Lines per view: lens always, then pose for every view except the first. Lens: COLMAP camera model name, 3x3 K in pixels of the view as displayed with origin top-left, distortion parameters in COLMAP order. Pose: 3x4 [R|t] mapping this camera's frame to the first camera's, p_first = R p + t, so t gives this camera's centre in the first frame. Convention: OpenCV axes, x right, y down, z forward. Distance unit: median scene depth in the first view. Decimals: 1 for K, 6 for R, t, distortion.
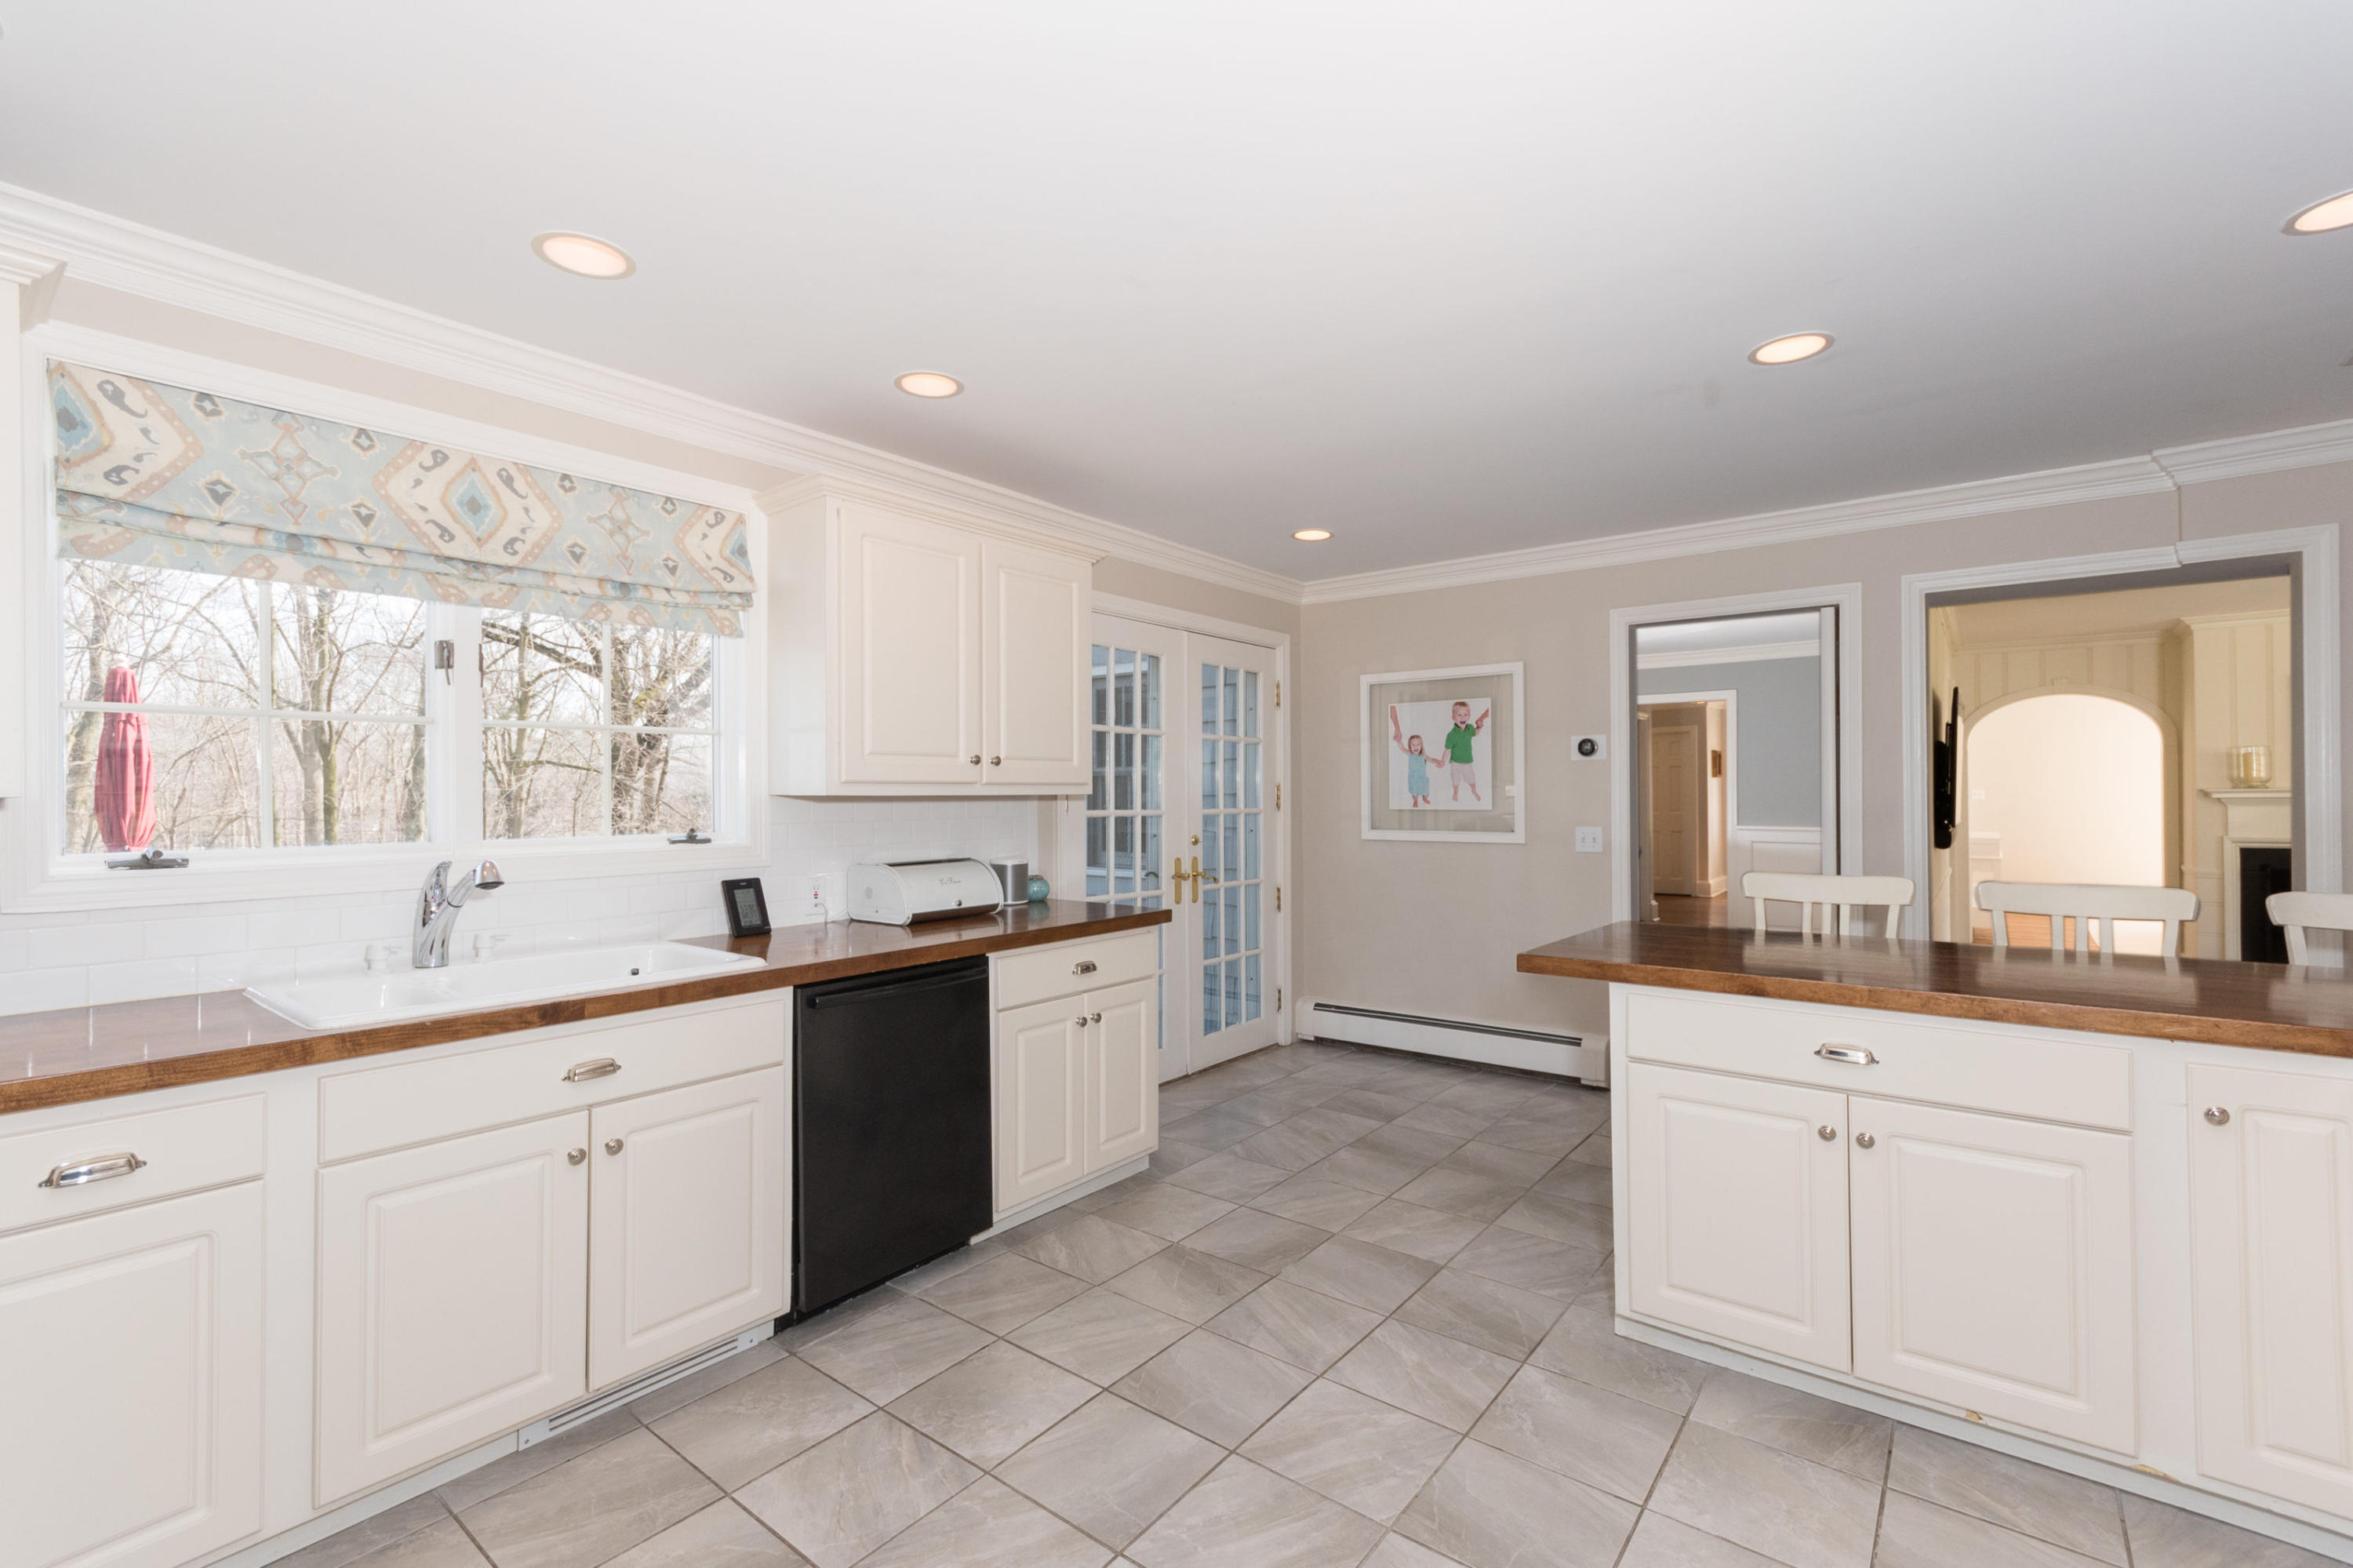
lens RADIAL K [[1028.8, 0, 1182.7], [0, 1028.8, 791.6], [0, 0, 1]] dist [0.001571, 0.000824]
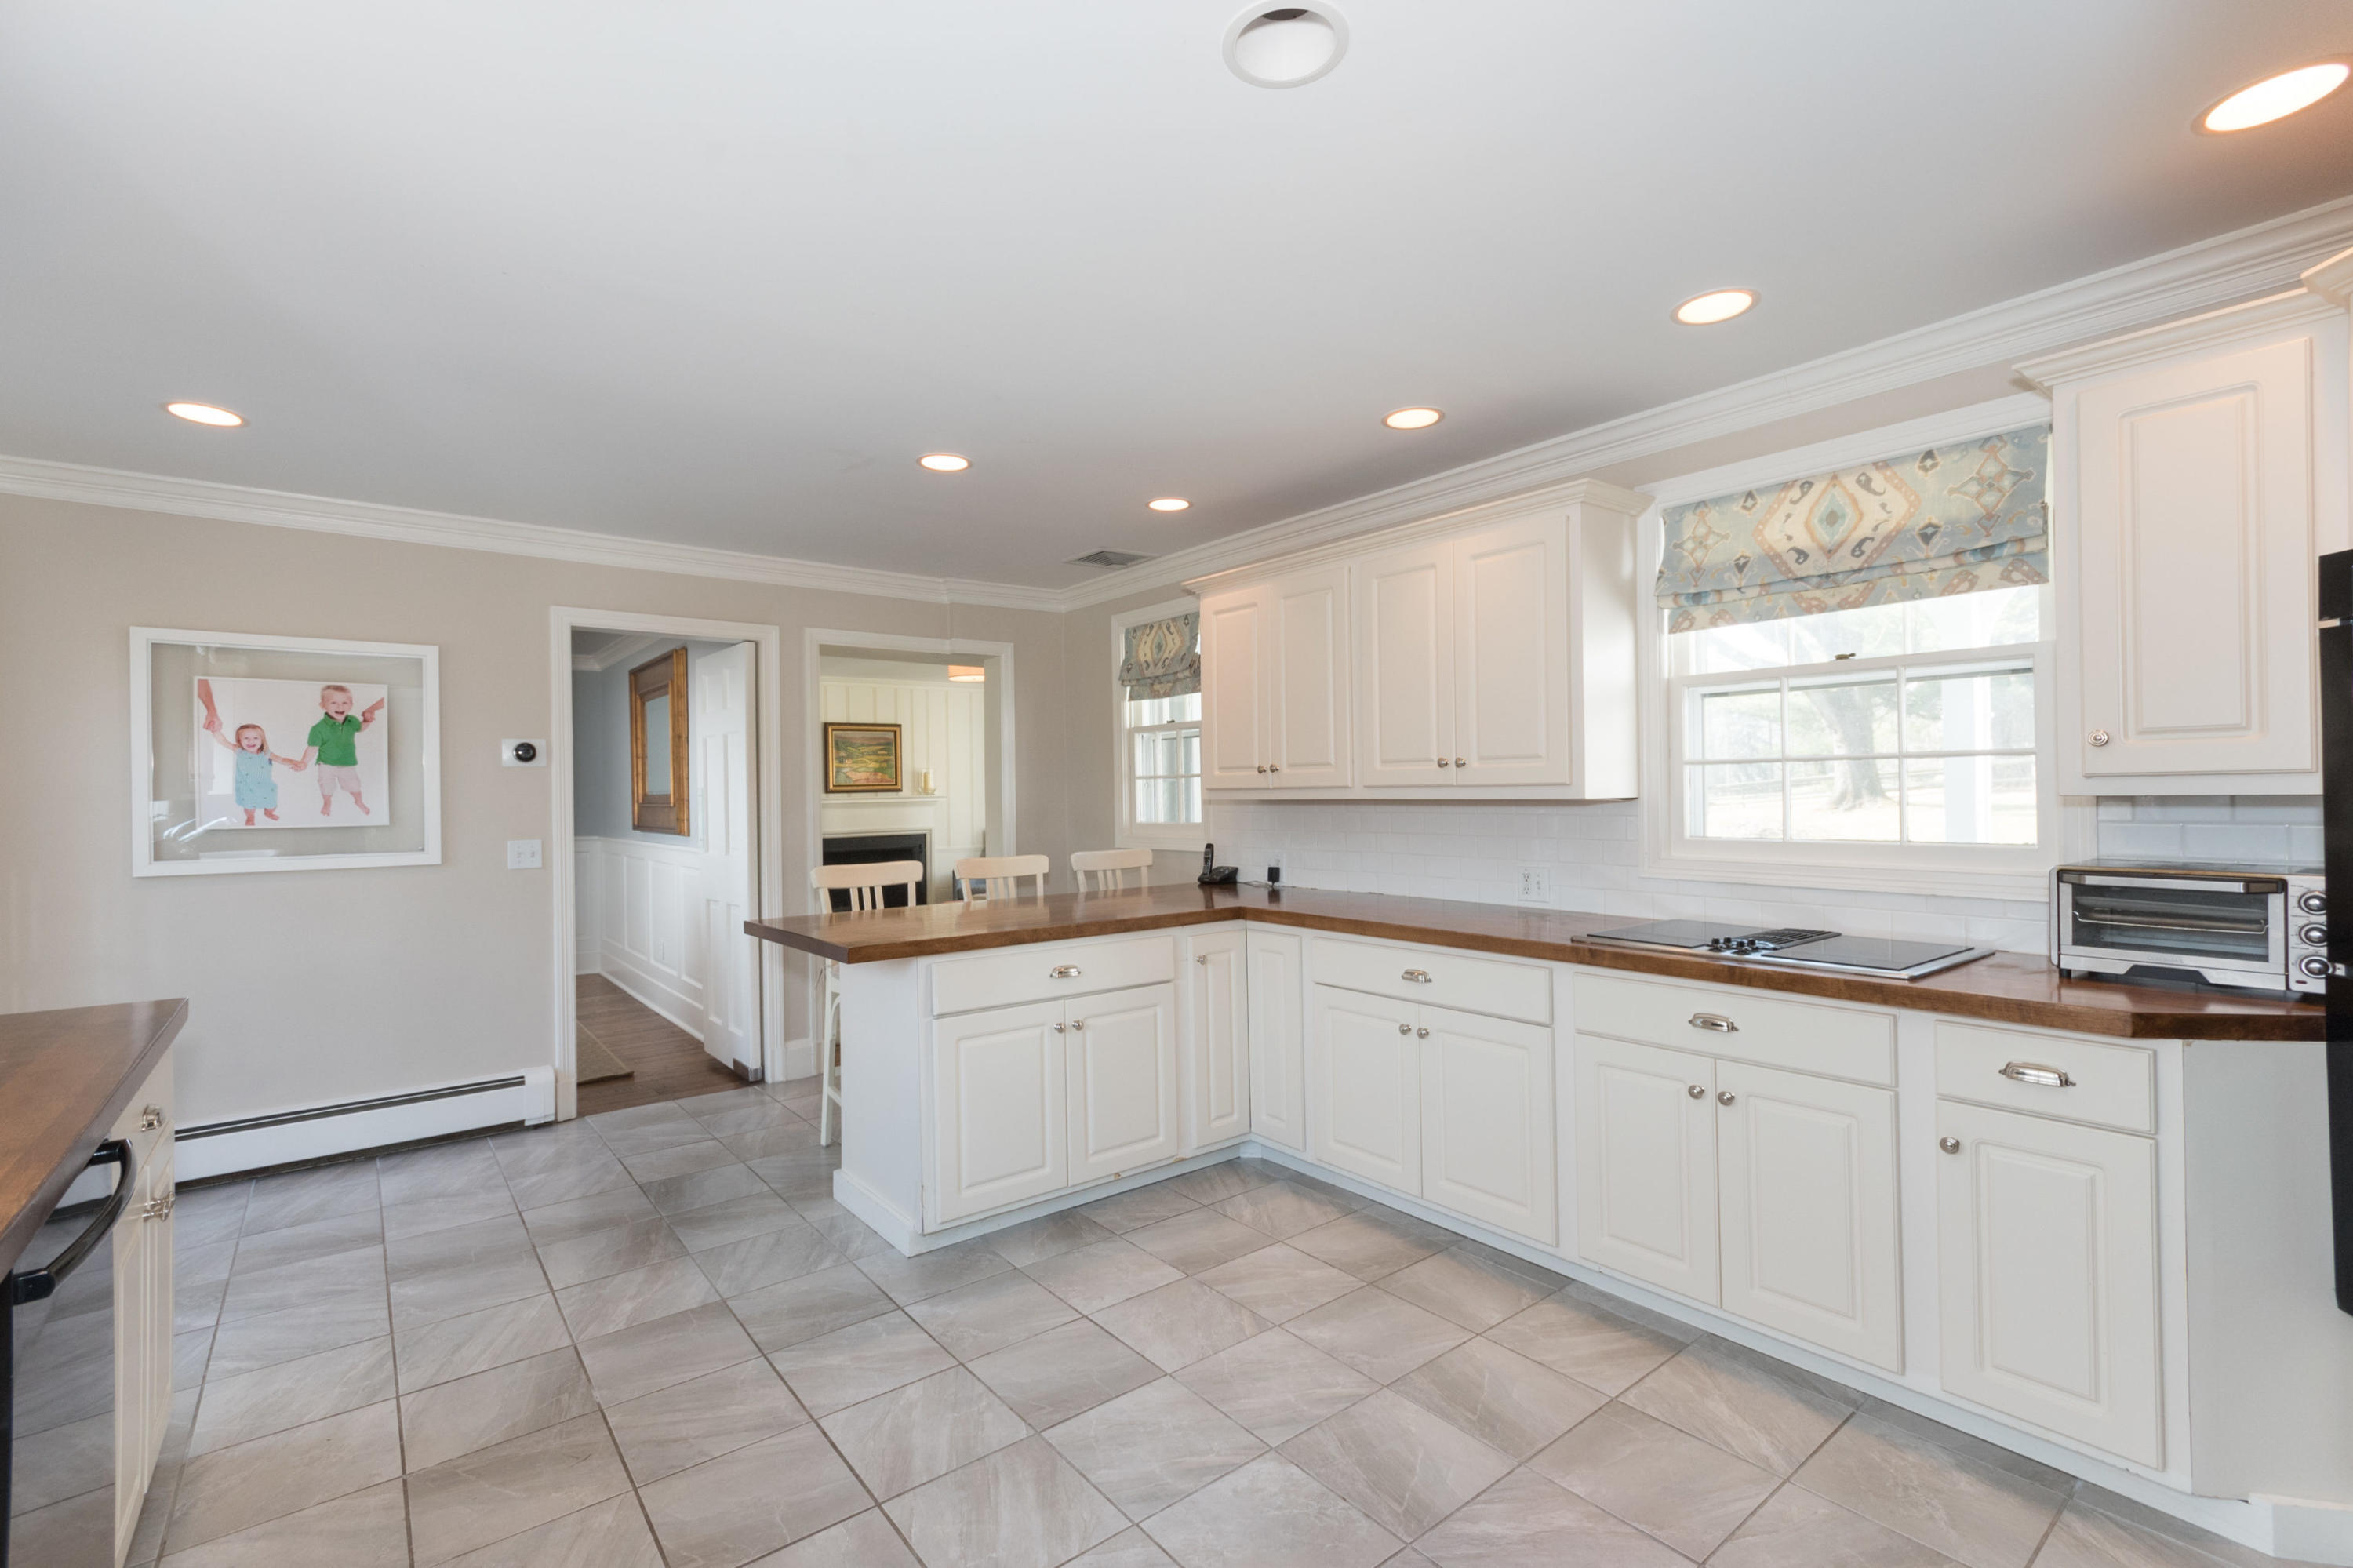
lens RADIAL K [[1028.8, 0, 1192.1], [0, 1028.8, 794.5], [0, 0, 1]] dist [0.001571, 0.000824]
pose [[0.228651, -0.004918, 0.973496, -0.415088], [0.007832, 0.999964, 0.003212, -0.004608], [-0.973477, 0.006890, 0.228681, 0.259291]]
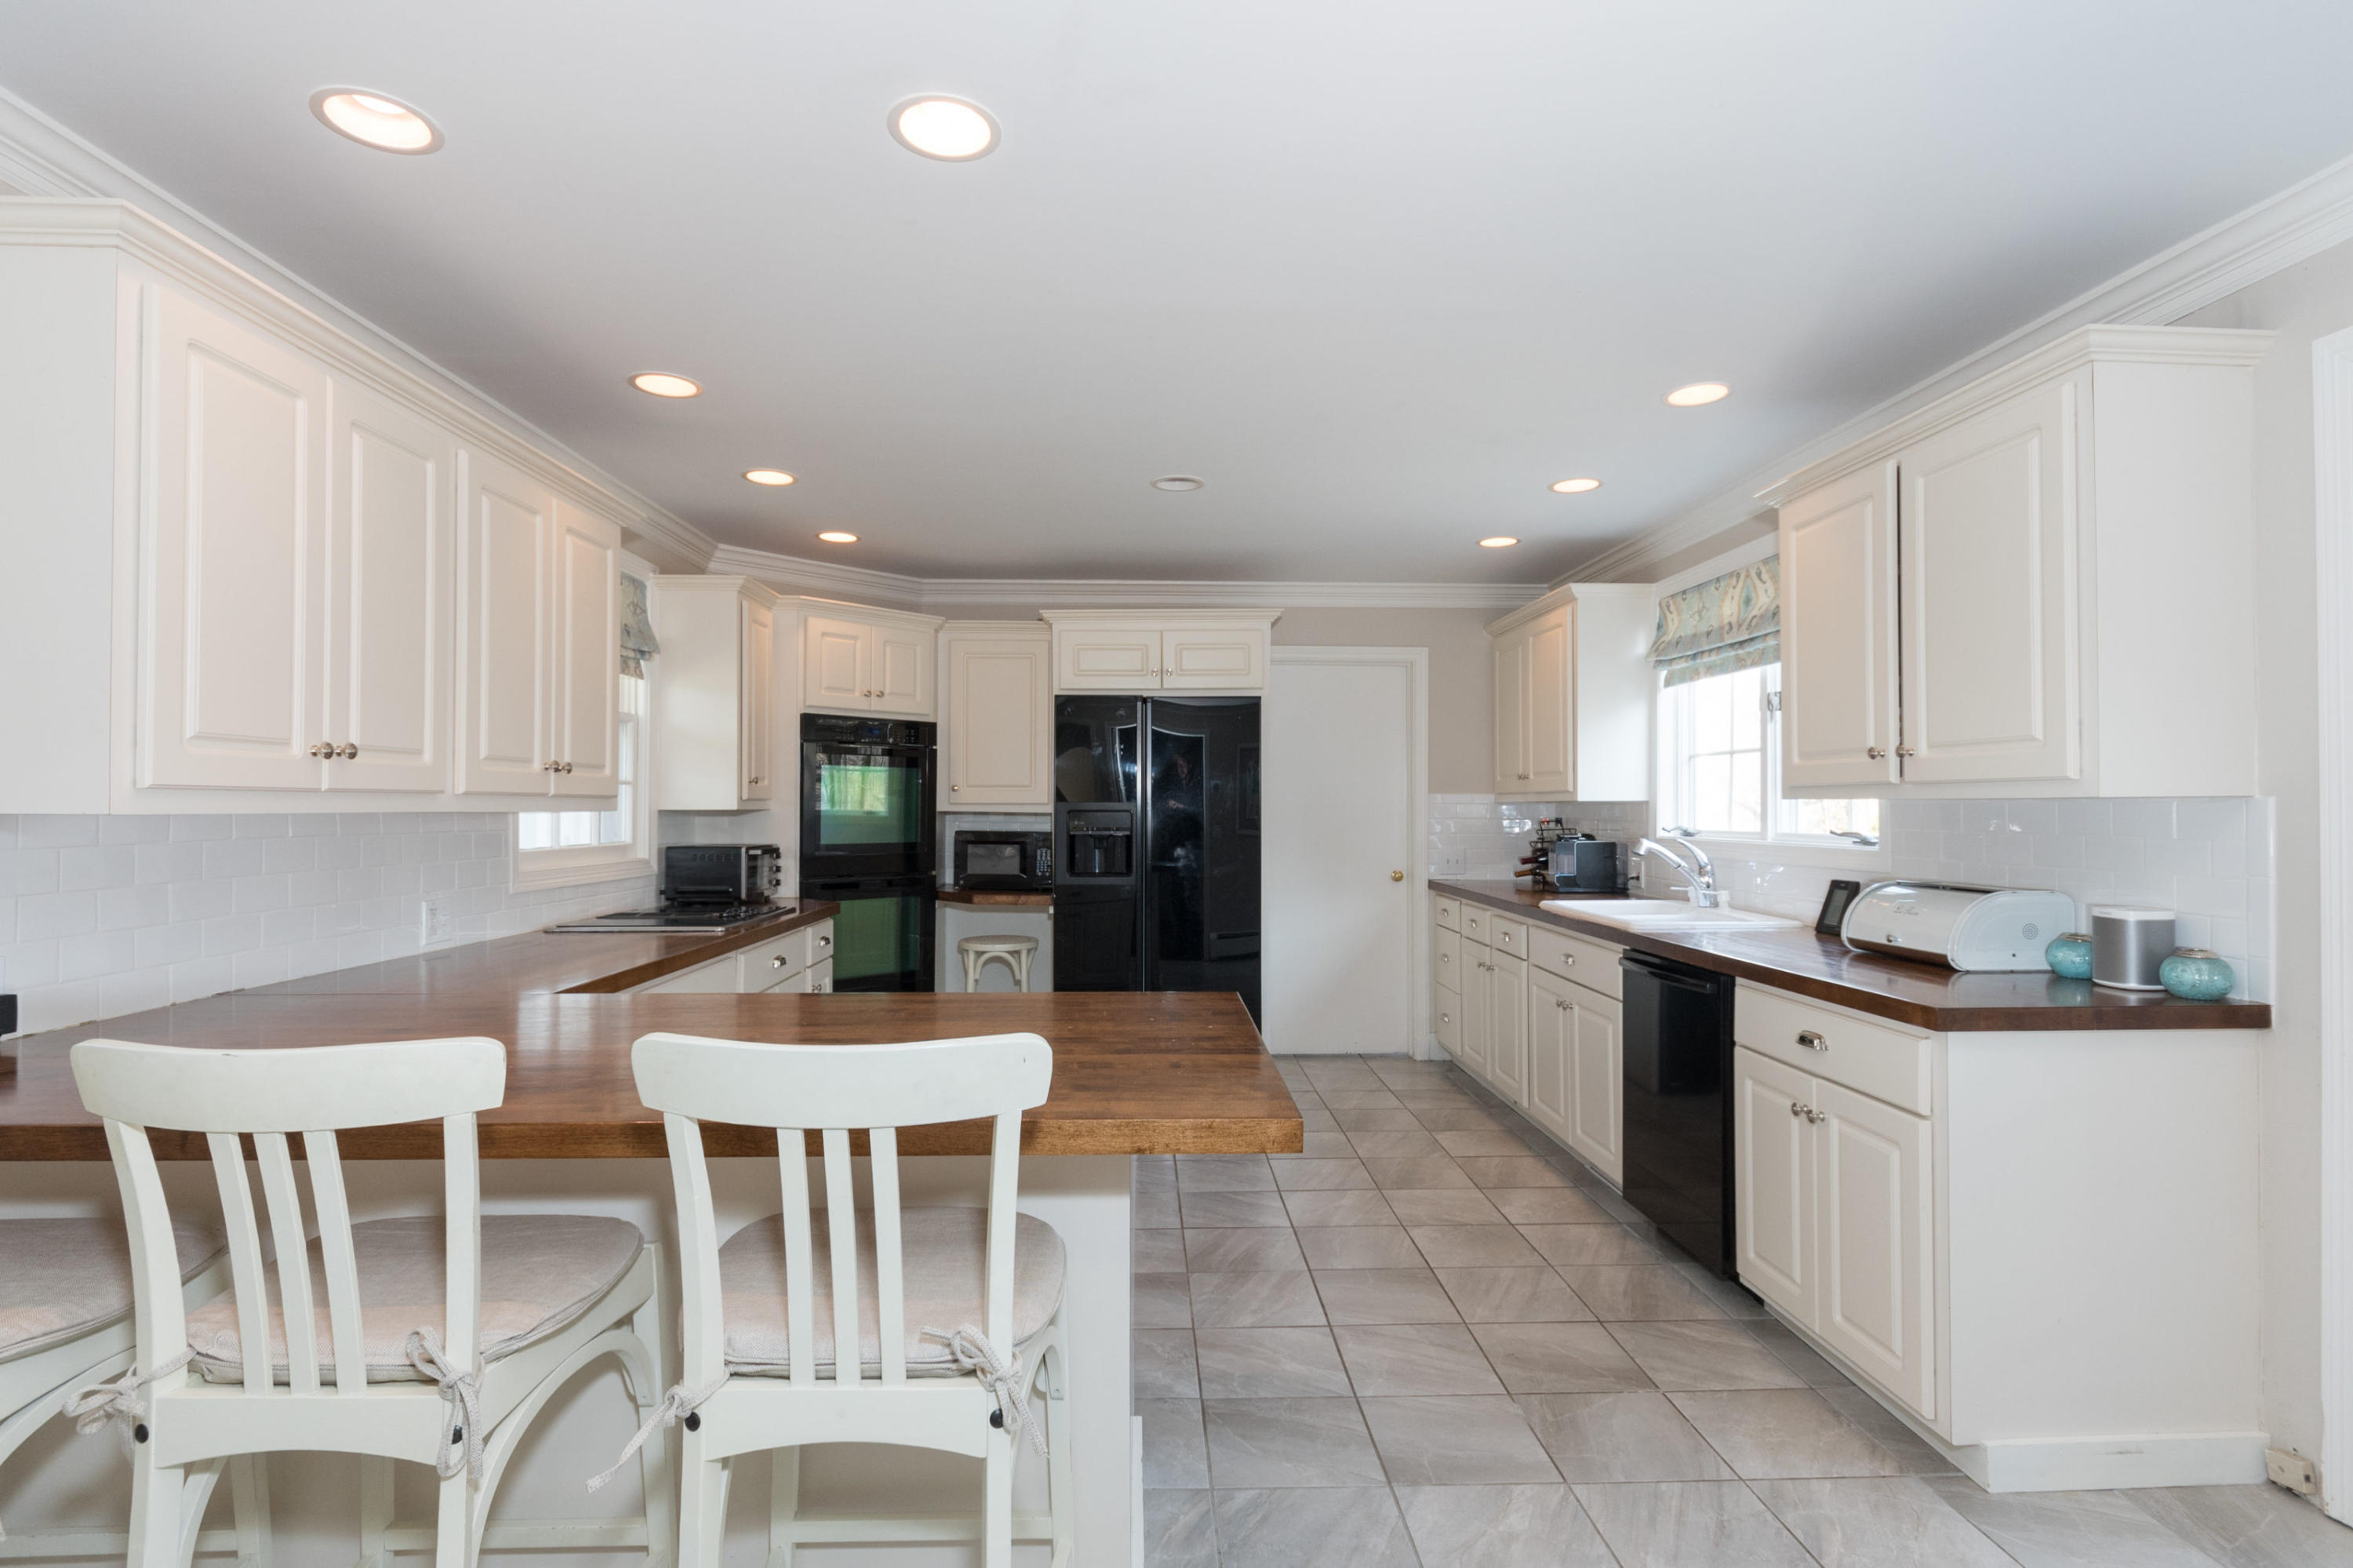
lens RADIAL K [[1174.5, 0, 1167.6], [0, 1174.5, 797.8], [0, 0, 1]] dist [0.001535, 0.001229]
pose [[-0.775897, 0.002776, -0.630854, 0.627050], [0.010677, 0.999905, -0.008733, 0.004679], [0.630769, -0.013512, -0.775853, 1.105518]]
